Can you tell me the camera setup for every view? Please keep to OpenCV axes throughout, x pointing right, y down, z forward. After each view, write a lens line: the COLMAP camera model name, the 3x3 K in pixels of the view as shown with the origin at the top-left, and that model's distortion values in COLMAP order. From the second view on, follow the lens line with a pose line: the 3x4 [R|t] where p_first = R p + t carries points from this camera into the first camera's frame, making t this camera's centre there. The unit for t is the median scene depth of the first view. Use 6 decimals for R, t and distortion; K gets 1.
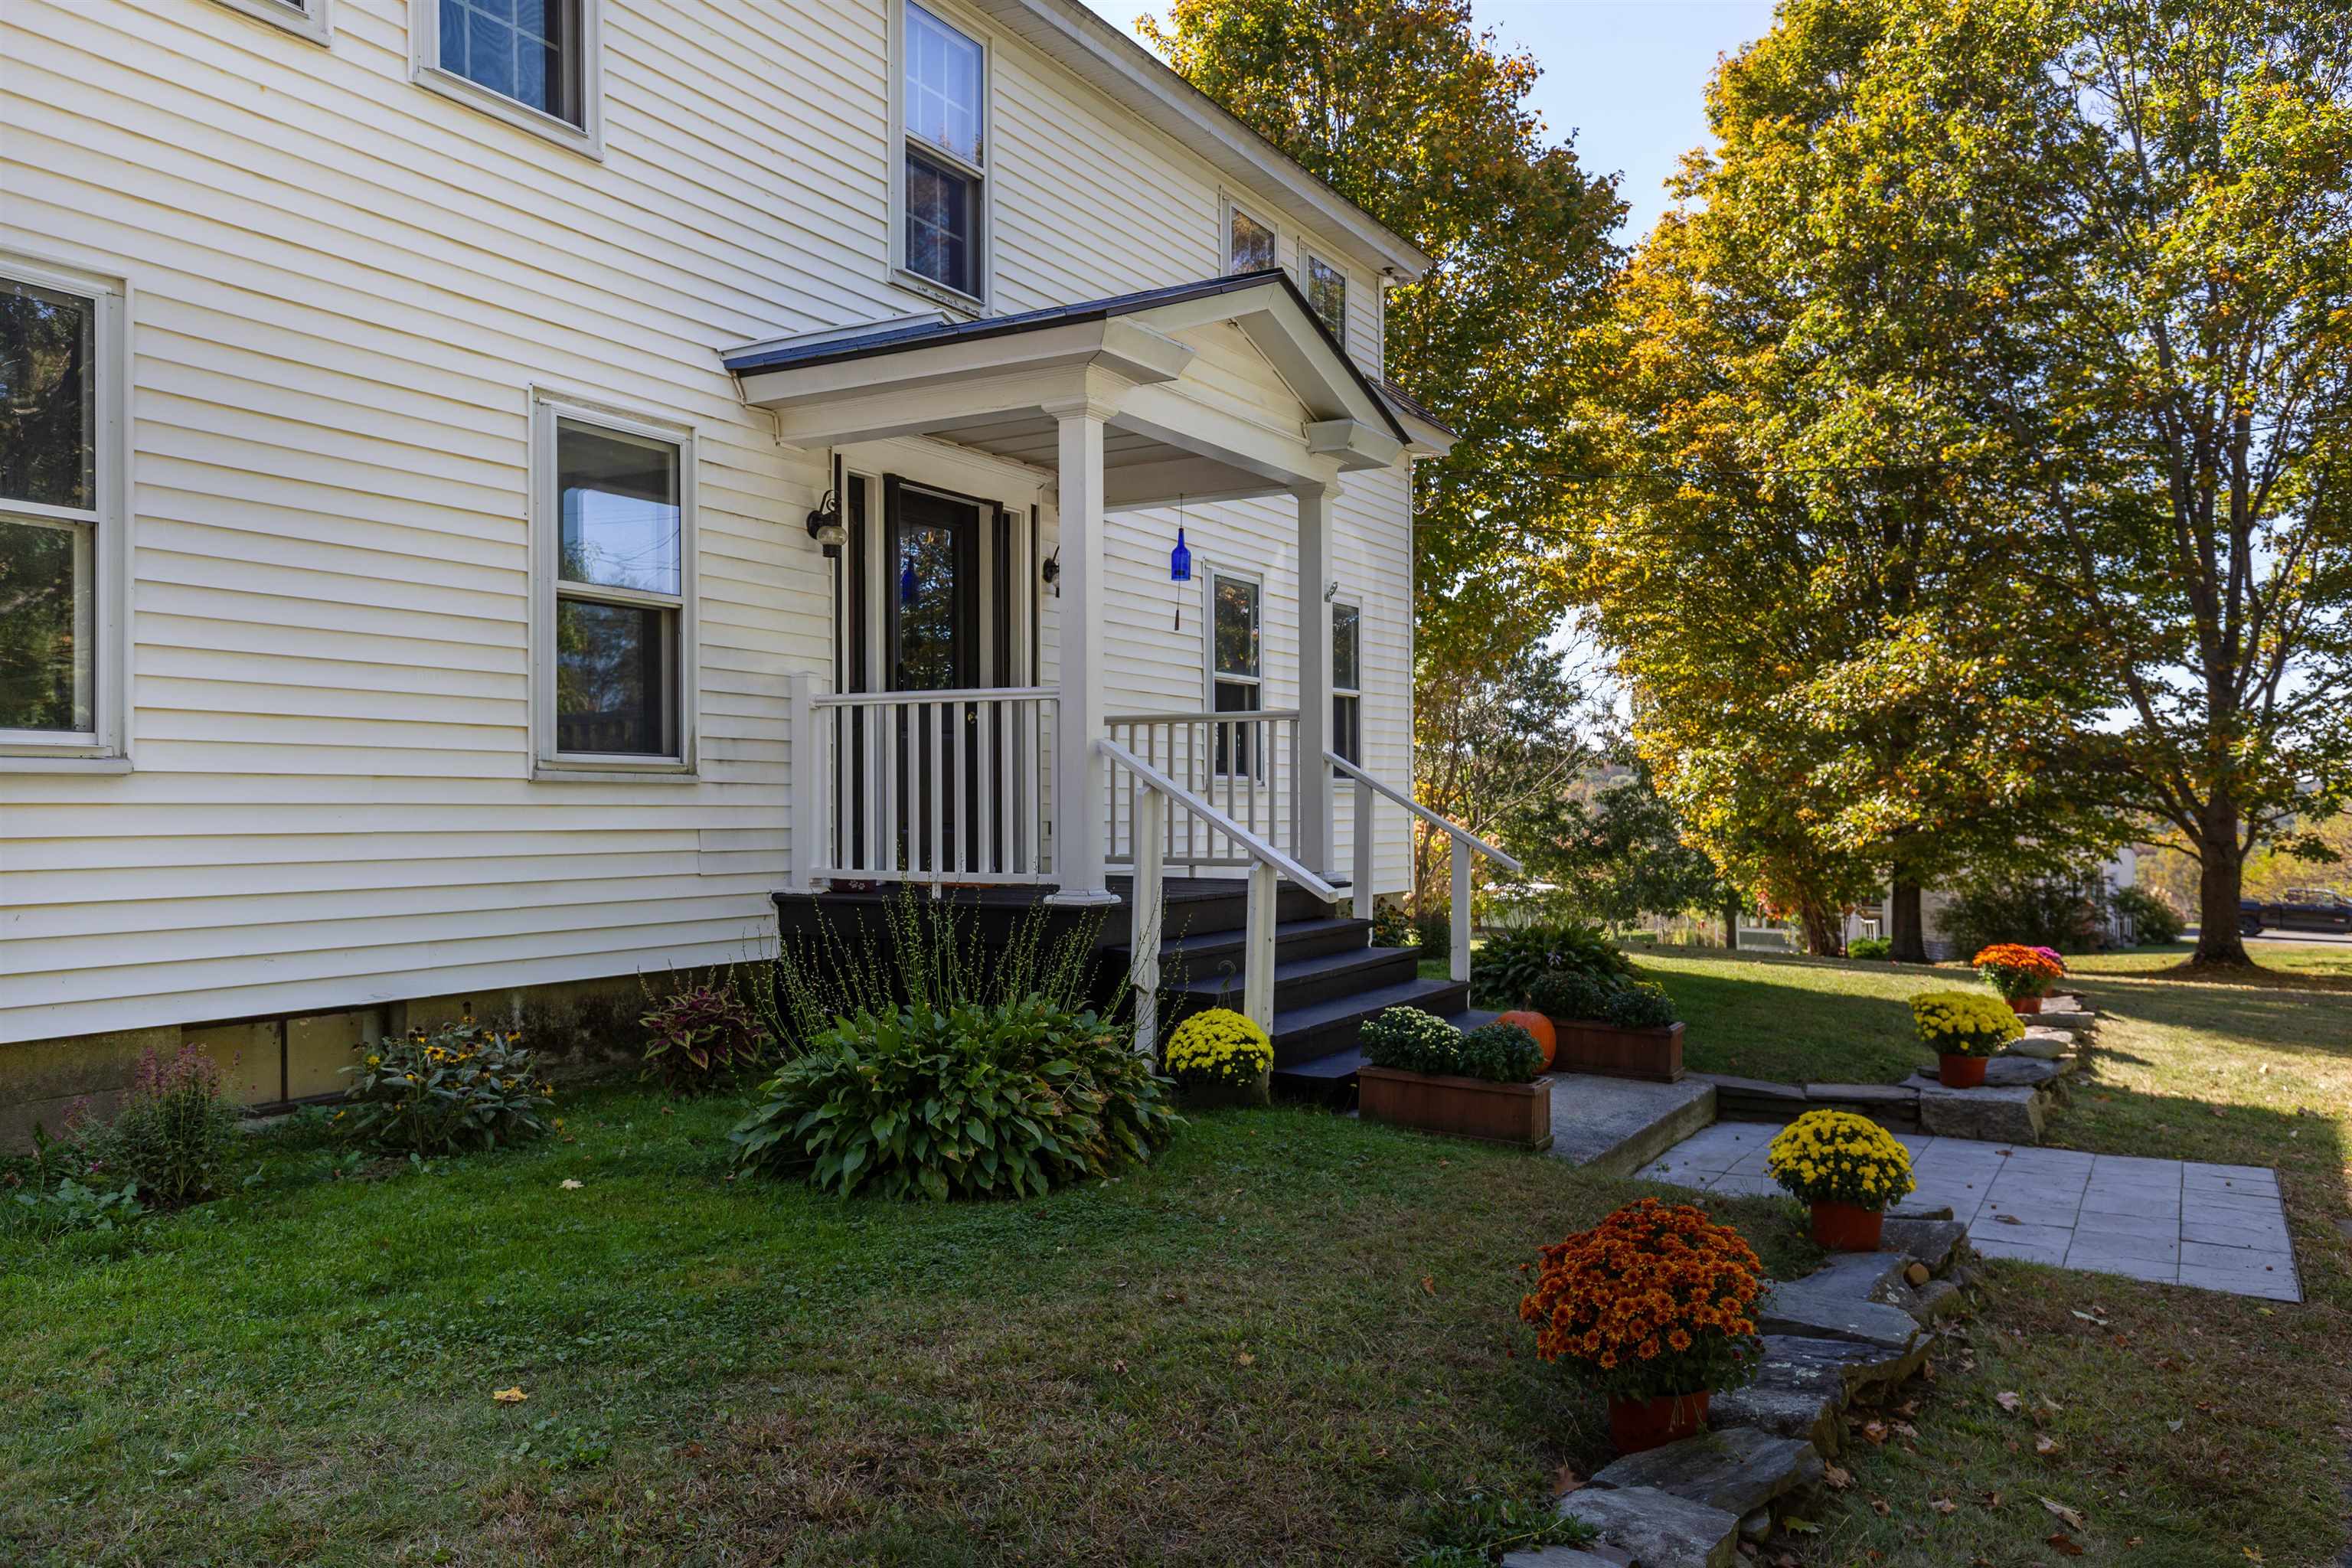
lens RADIAL K [[1853.1, 0, 1176.0], [0, 1853.1, 784.0], [0, 0, 1]] dist [-0.000131, -0.000042]
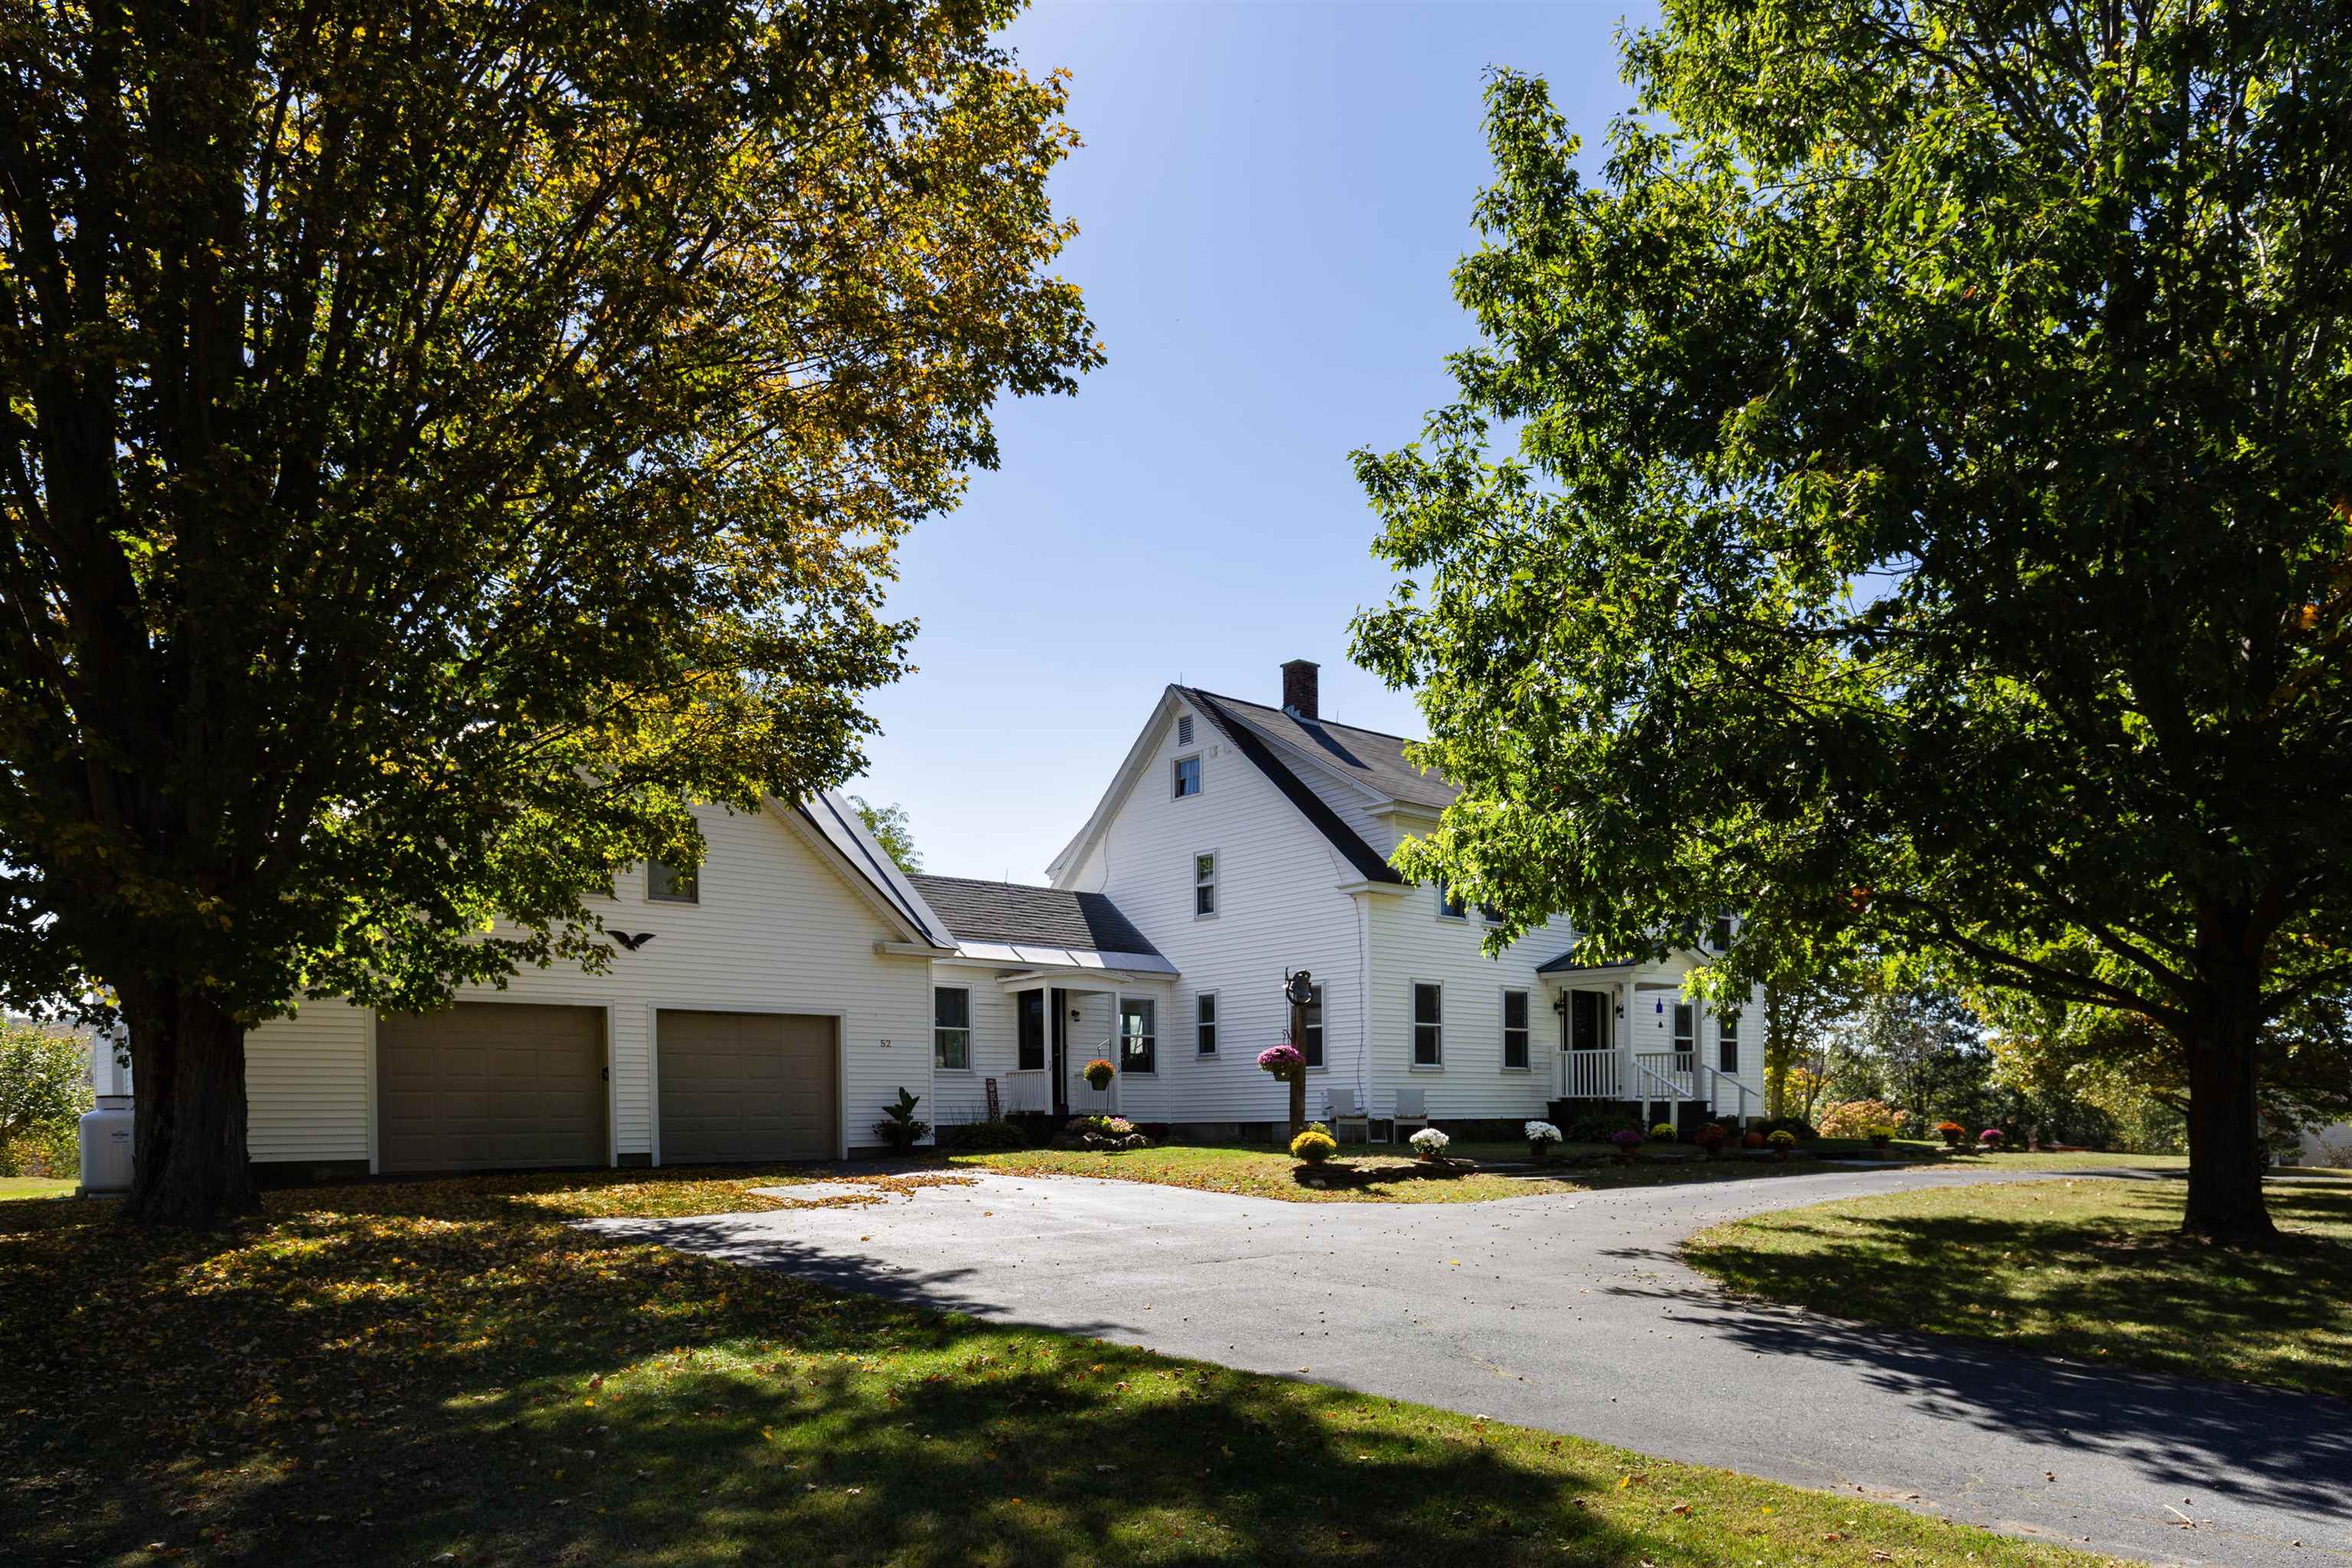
lens RADIAL K [[1617.3, 0, 1176.0], [0, 1617.3, 784.0], [0, 0, 1]] dist [-0.000723, -0.000230]
pose [[0.945466, -0.063683, -0.319435, 0.163452], [0.003741, 0.982759, -0.184852, 0.025108], [0.325700, 0.173577, 0.929403, -2.472890]]
